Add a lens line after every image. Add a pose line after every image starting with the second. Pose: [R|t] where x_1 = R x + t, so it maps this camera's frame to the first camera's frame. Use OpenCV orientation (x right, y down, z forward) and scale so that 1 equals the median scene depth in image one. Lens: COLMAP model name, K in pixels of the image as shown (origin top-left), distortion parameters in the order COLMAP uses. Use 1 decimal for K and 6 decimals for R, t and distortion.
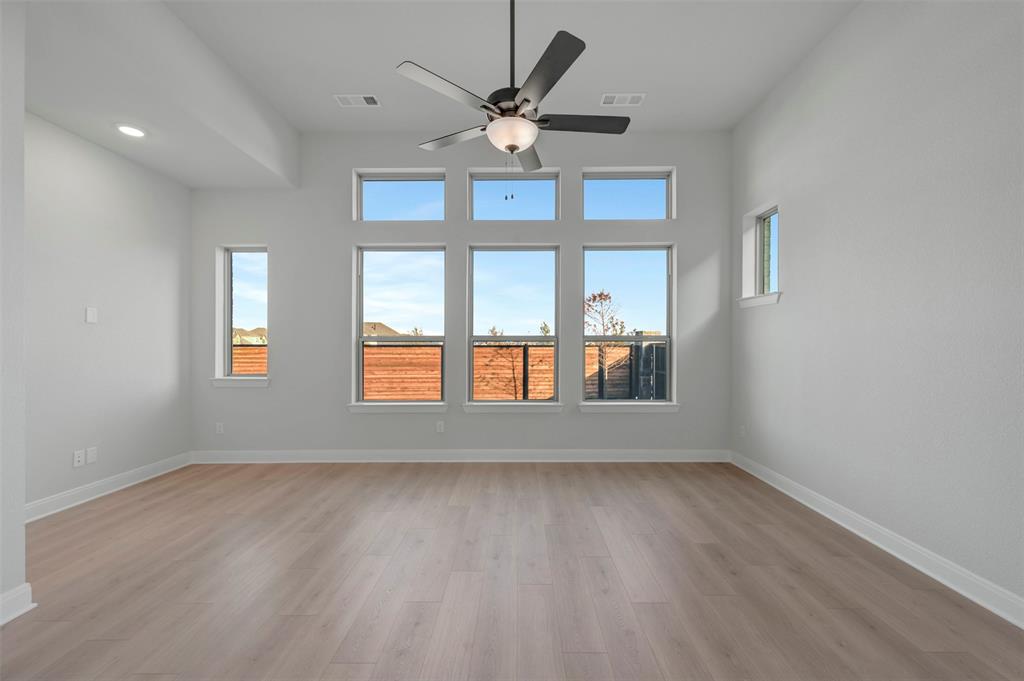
lens RADIAL K [[404.4, 0, 519.5], [0, 404.4, 343.7], [0, 0, 1]] dist [-0.001040, 0.000583]
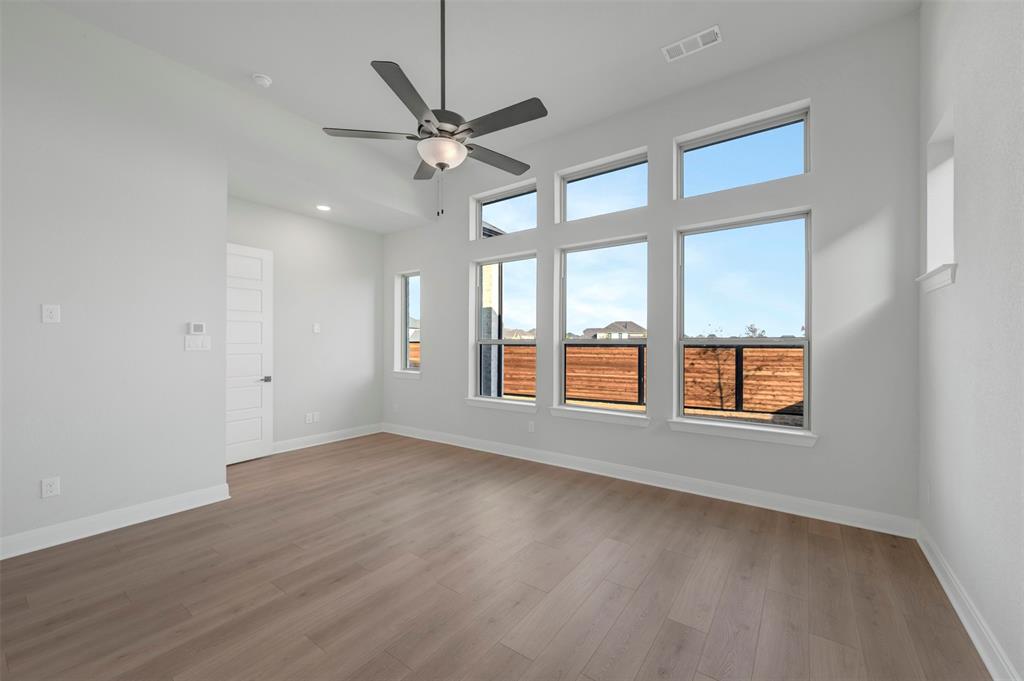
lens RADIAL K [[404.4, 0, 521.1], [0, 404.4, 339.7], [0, 0, 1]] dist [-0.001040, 0.000583]
pose [[0.815342, -0.003090, -0.578972, 0.142515], [0.000115, 0.999987, -0.005174, -0.004840], [0.578980, 0.004152, 0.815331, 0.049645]]
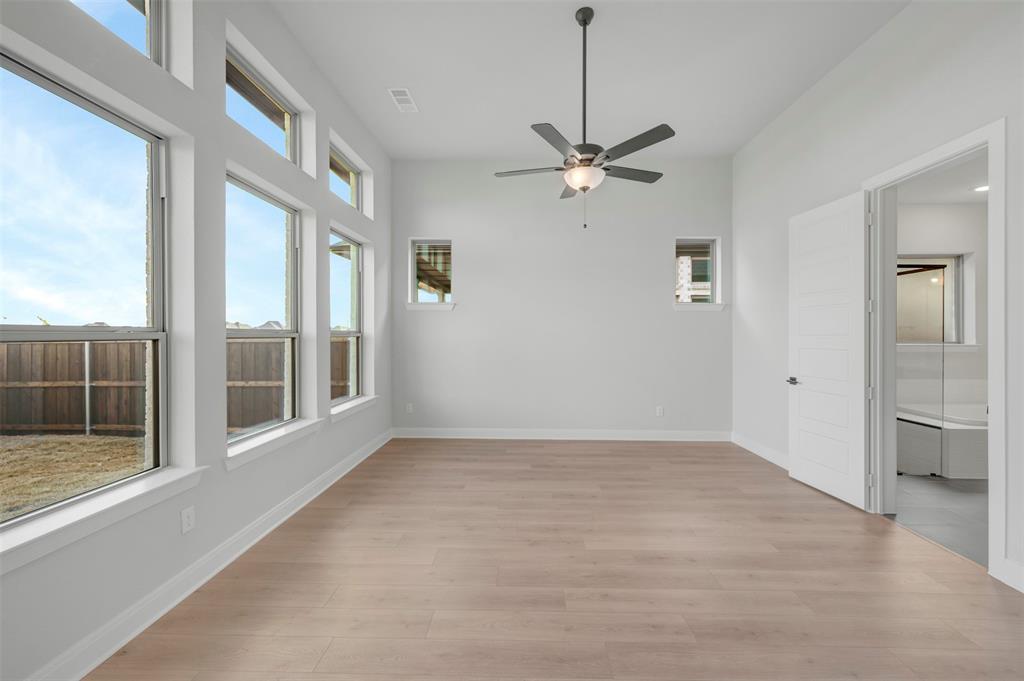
lens RADIAL K [[404.4, 0, 509.8], [0, 404.4, 335.7], [0, 0, 1]] dist [-0.001040, 0.000583]
pose [[0.036137, 0.000058, 0.999347, -0.245035], [0.000633, 1.000000, -0.000081, -0.003939], [-0.999347, 0.000635, 0.036137, 0.224048]]
